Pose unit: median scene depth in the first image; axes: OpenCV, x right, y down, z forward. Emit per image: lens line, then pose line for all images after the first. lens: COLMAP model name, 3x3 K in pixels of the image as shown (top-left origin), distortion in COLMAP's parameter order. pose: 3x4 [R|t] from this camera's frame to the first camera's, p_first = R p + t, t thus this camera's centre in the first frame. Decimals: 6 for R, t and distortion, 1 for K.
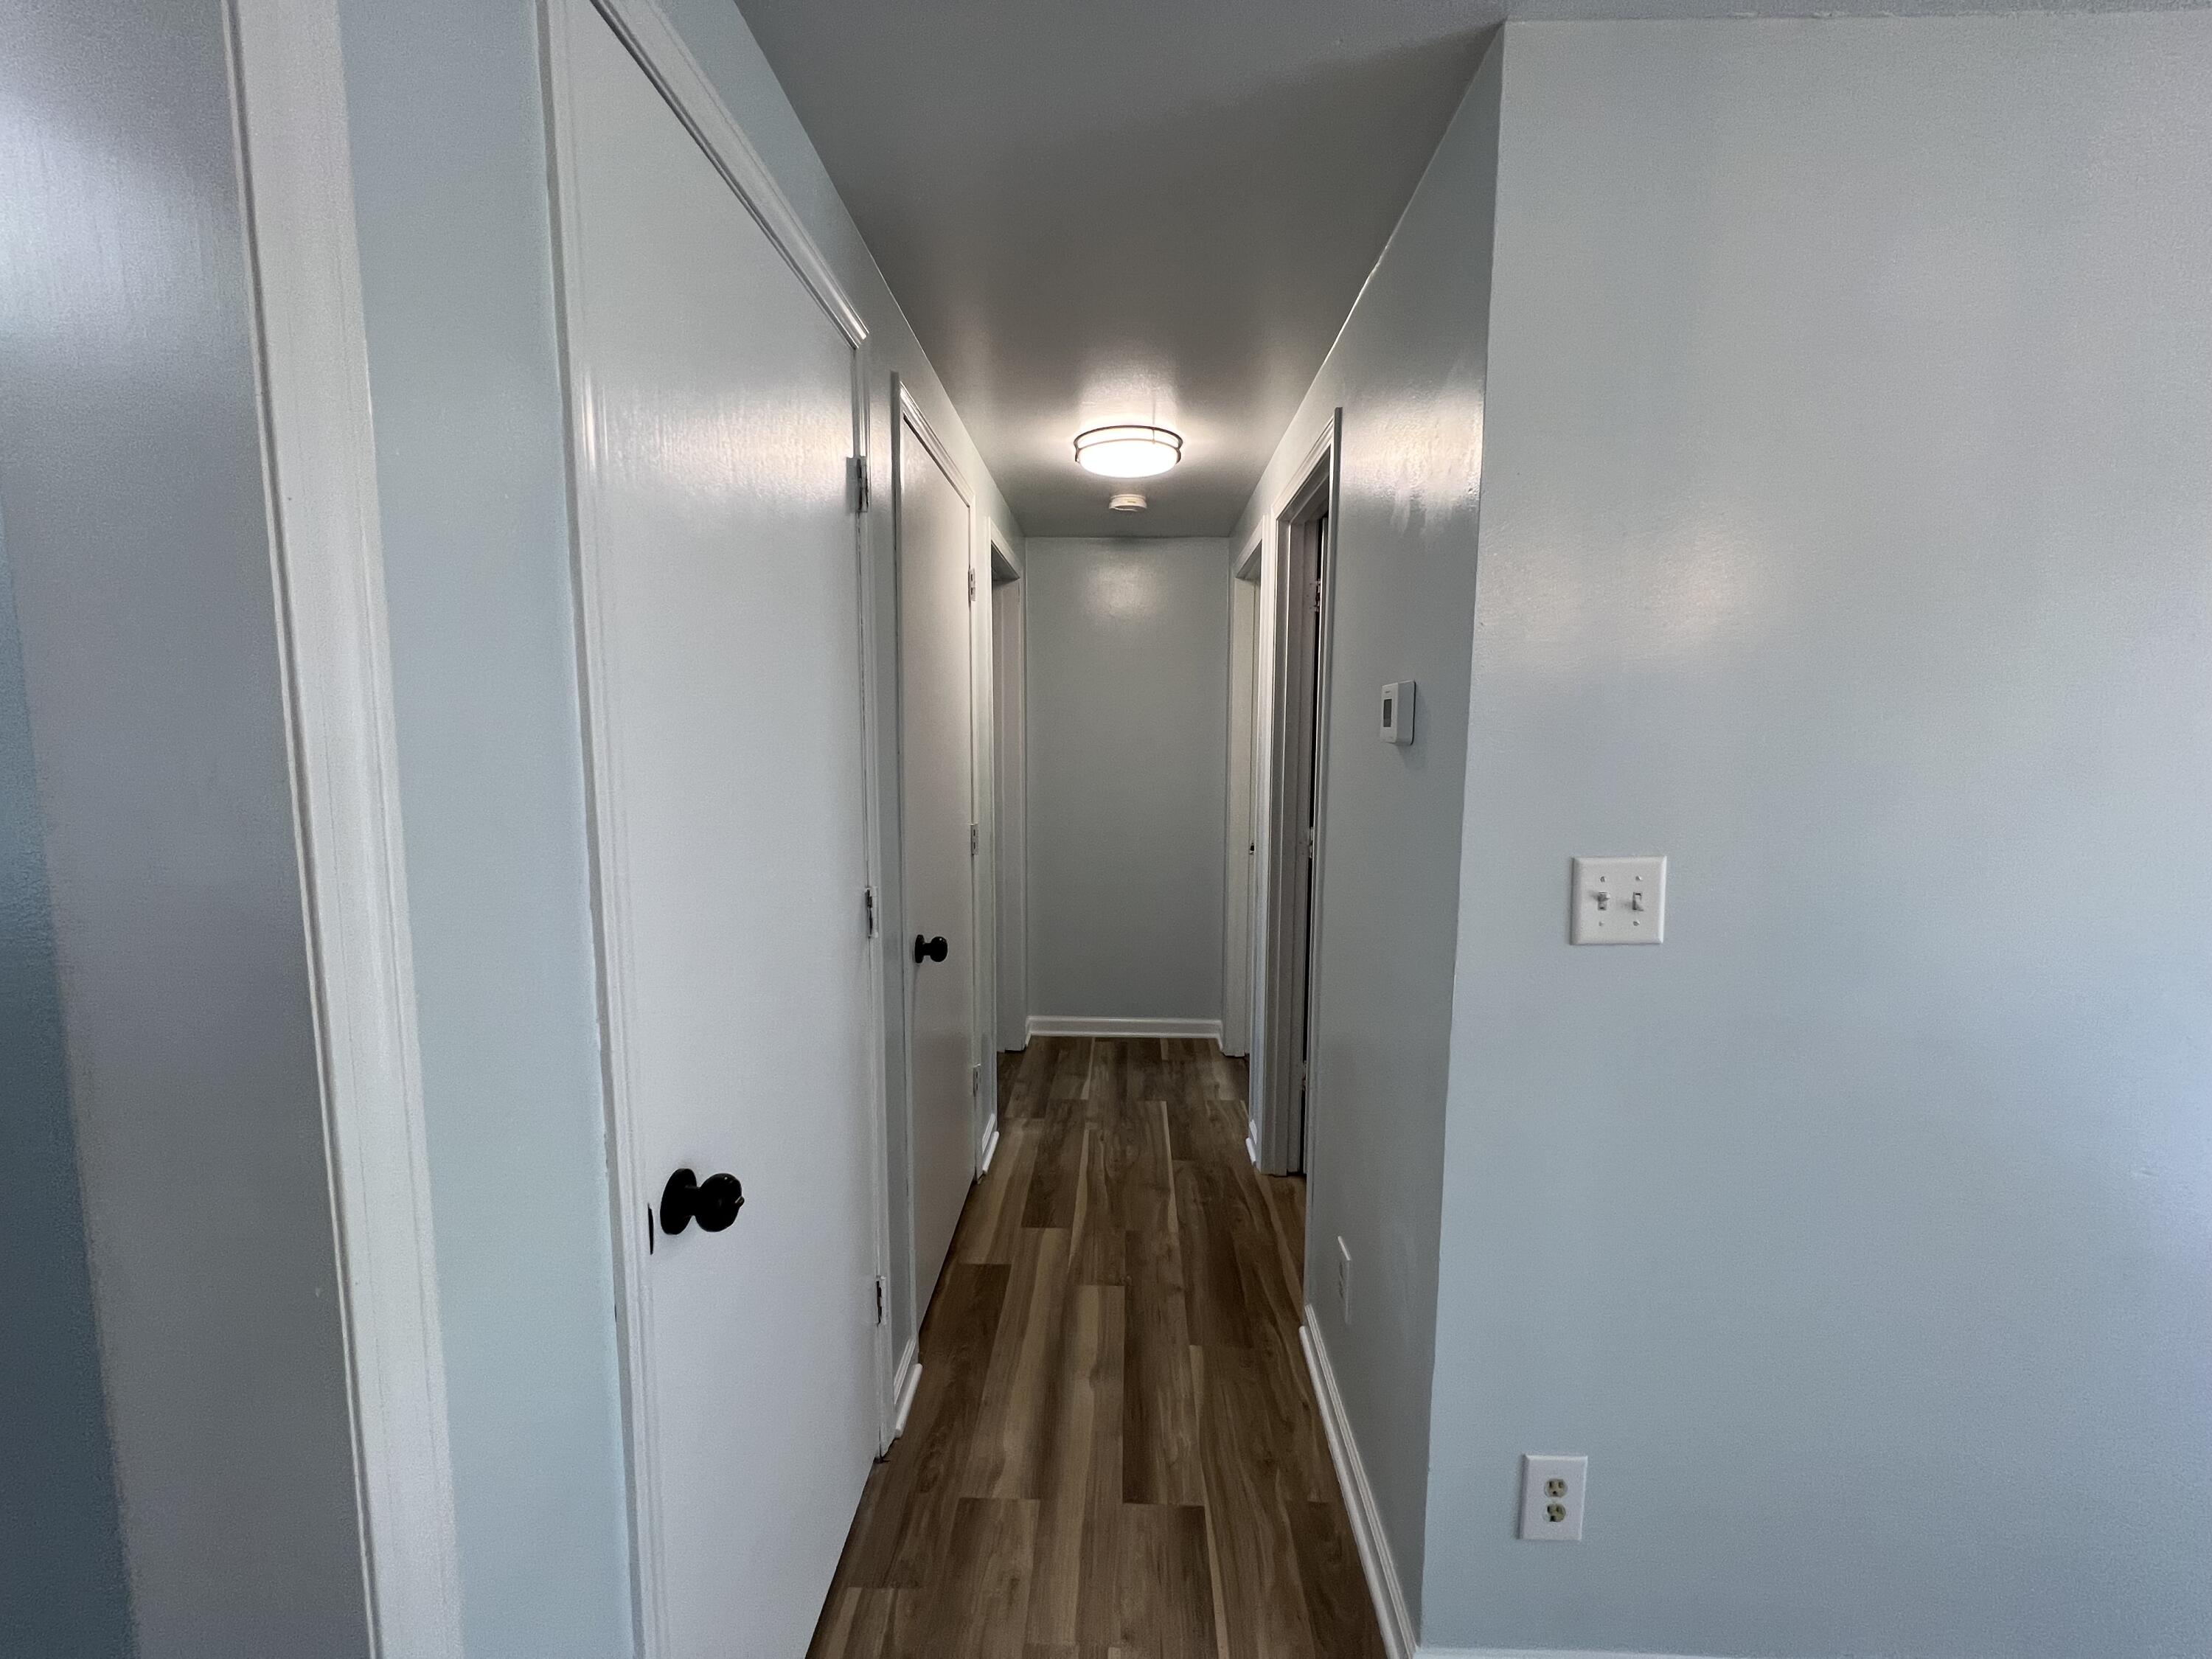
lens RADIAL K [[891.2, 0, 1103.4], [0, 891.2, 822.1], [0, 0, 1]] dist [-0.002491, 0.000214]
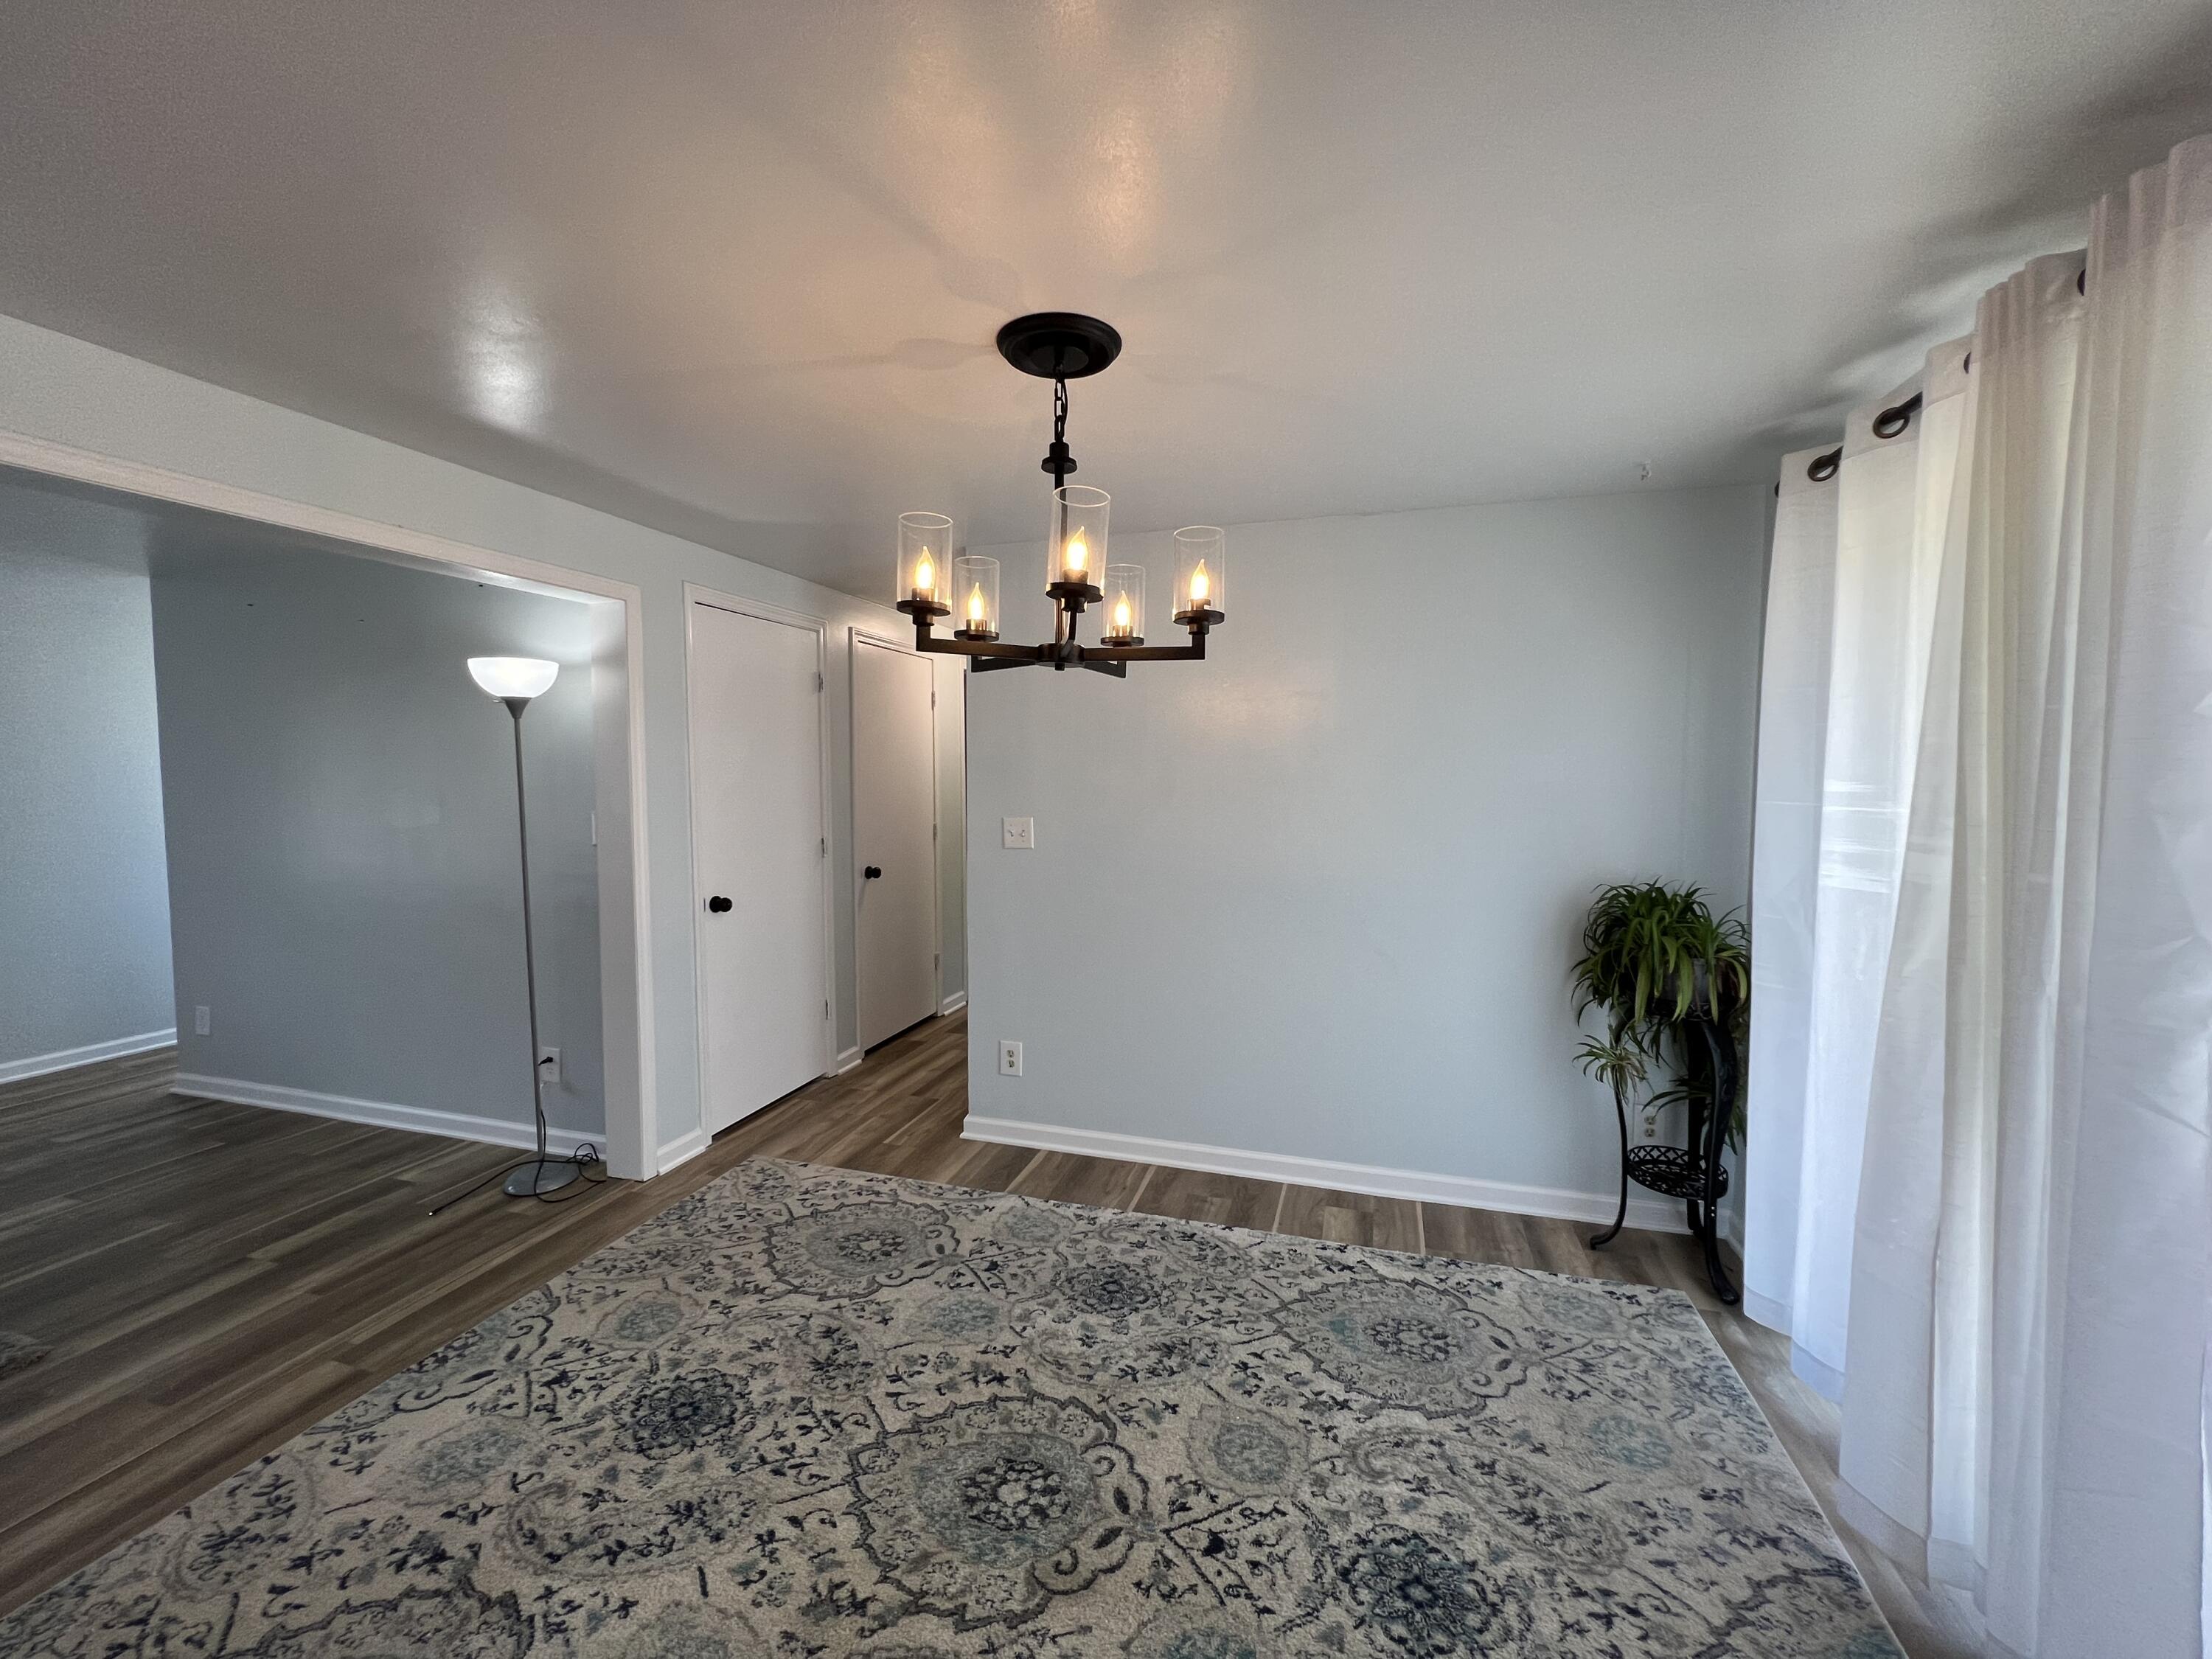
lens RADIAL K [[891.2, 0, 1103.4], [0, 891.2, 822.1], [0, 0, 1]] dist [-0.002491, 0.000214]
pose [[0.964084, 0.007216, -0.265500, 1.178783], [-0.019133, 0.998921, -0.042326, 0.123948], [0.264908, 0.045885, 0.963181, -1.230082]]
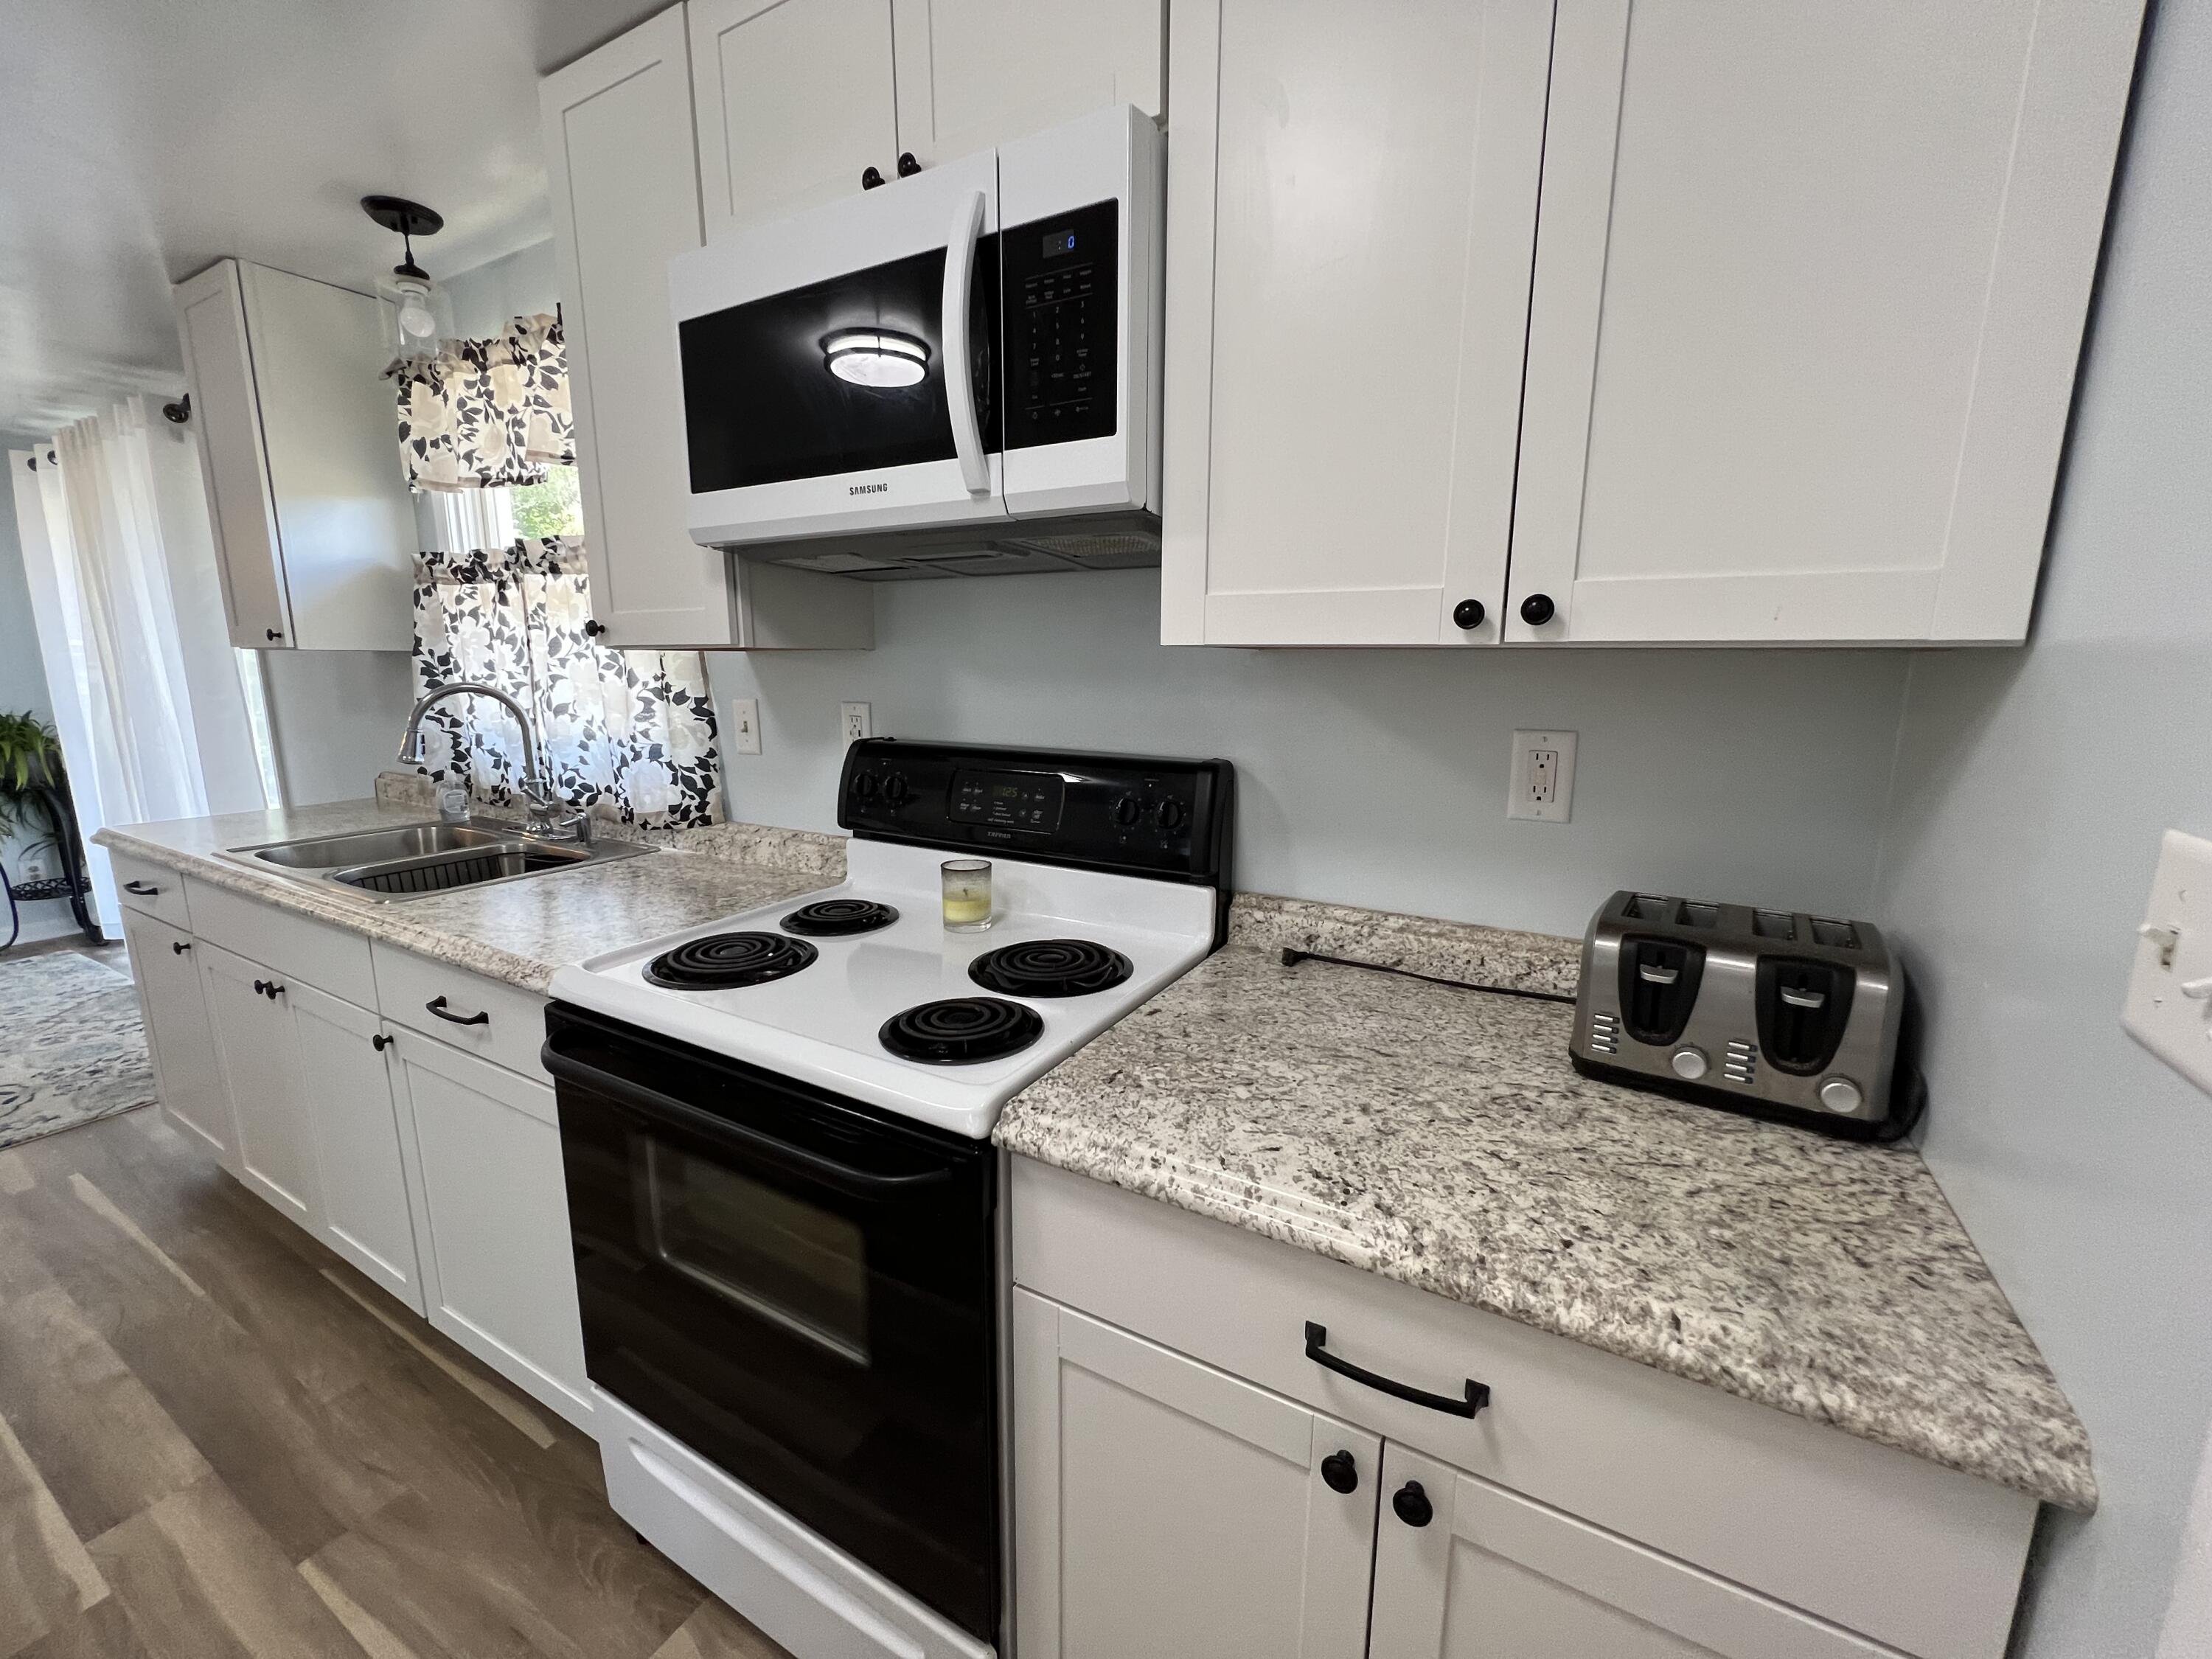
lens RADIAL K [[891.2, 0, 1103.4], [0, 891.2, 822.1], [0, 0, 1]] dist [-0.002491, 0.000214]
pose [[0.469584, -0.165408, 0.867255, 0.977974], [0.085692, 0.986195, 0.141694, 0.374180], [-0.878720, 0.007780, 0.477275, -3.305571]]
